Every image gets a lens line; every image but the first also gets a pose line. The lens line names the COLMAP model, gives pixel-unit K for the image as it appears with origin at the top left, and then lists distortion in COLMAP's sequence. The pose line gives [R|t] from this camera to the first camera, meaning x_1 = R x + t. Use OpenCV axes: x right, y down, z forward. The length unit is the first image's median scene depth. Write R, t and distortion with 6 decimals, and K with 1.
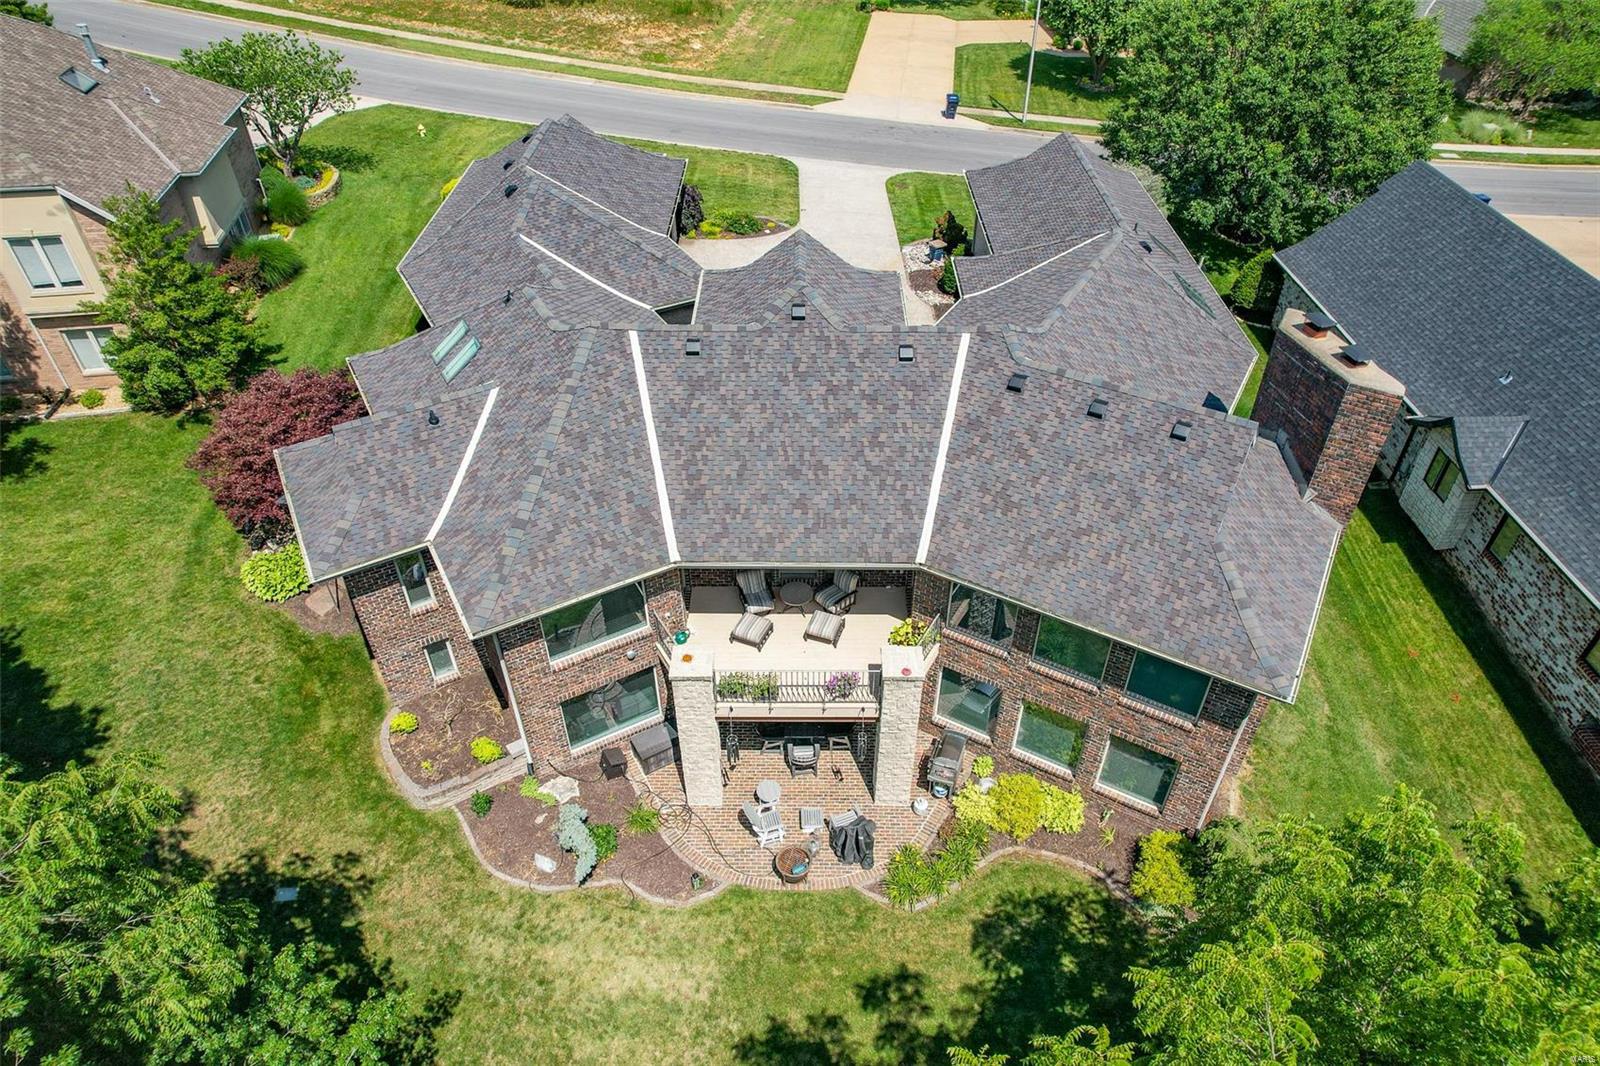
lens RADIAL K [[1028.9, 0, 800.0], [0, 1028.9, 533.0], [0, 0, 1]] dist [-0.088012, 0.070266]
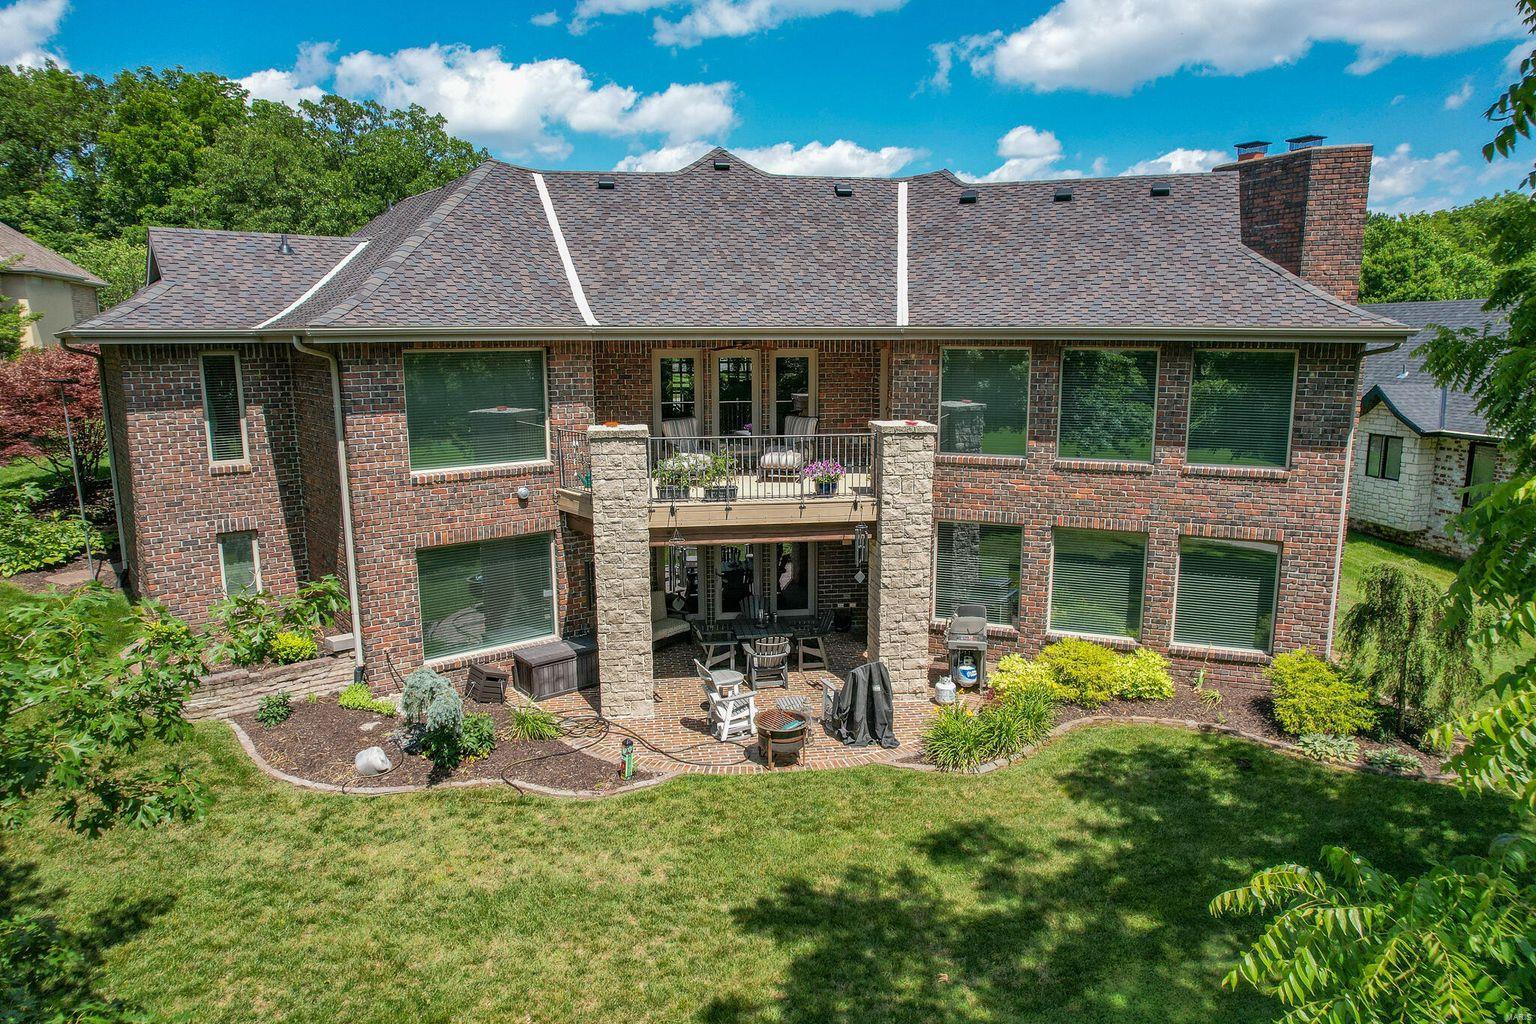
lens RADIAL K [[987.8, 0, 768.0], [0, 987.8, 512.0], [0, 0, 1]] dist [-0.088012, 0.070266]
pose [[0.989162, -0.026825, 0.144360, -0.098756], [0.093652, 0.872485, -0.479583, 0.498662], [-0.113087, 0.487904, 0.865541, 0.404810]]
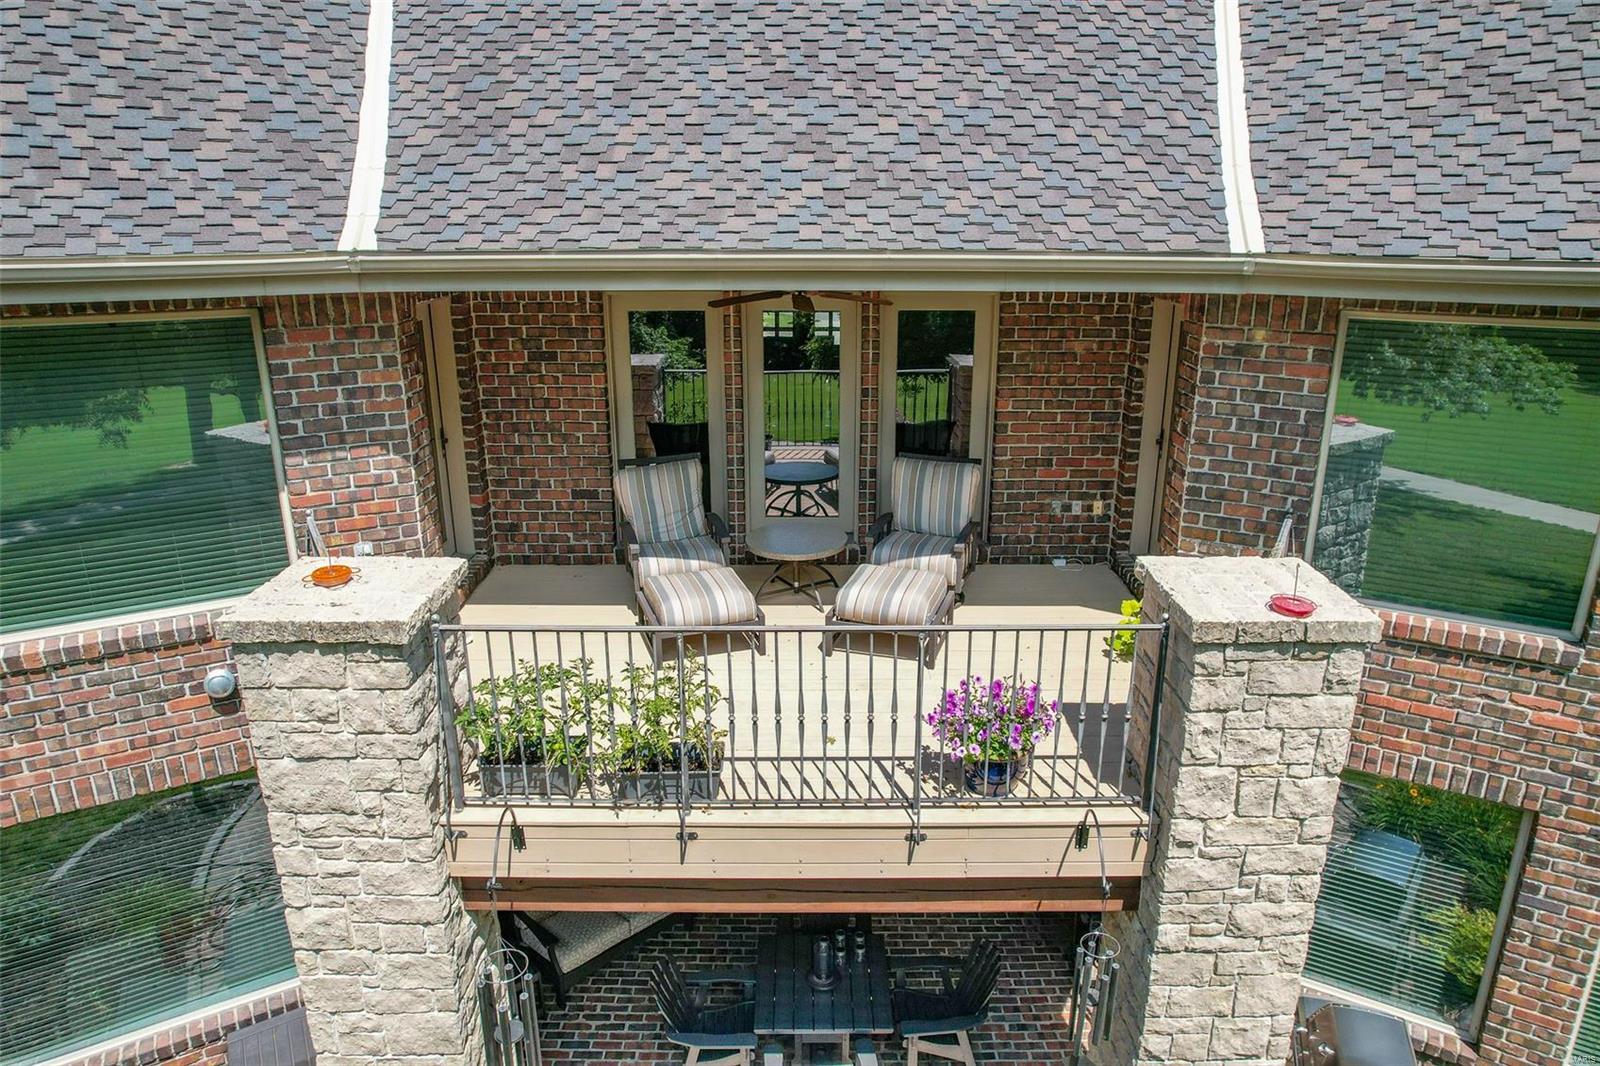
lens RADIAL K [[1028.9, 0, 800.0], [0, 1028.9, 533.0], [0, 0, 1]] dist [-0.088012, 0.070266]
pose [[0.999997, 0.001003, 0.002009, -0.003148], [-0.000196, 0.930266, -0.366887, 0.191152], [-0.002237, 0.366885, 0.930264, 0.752860]]
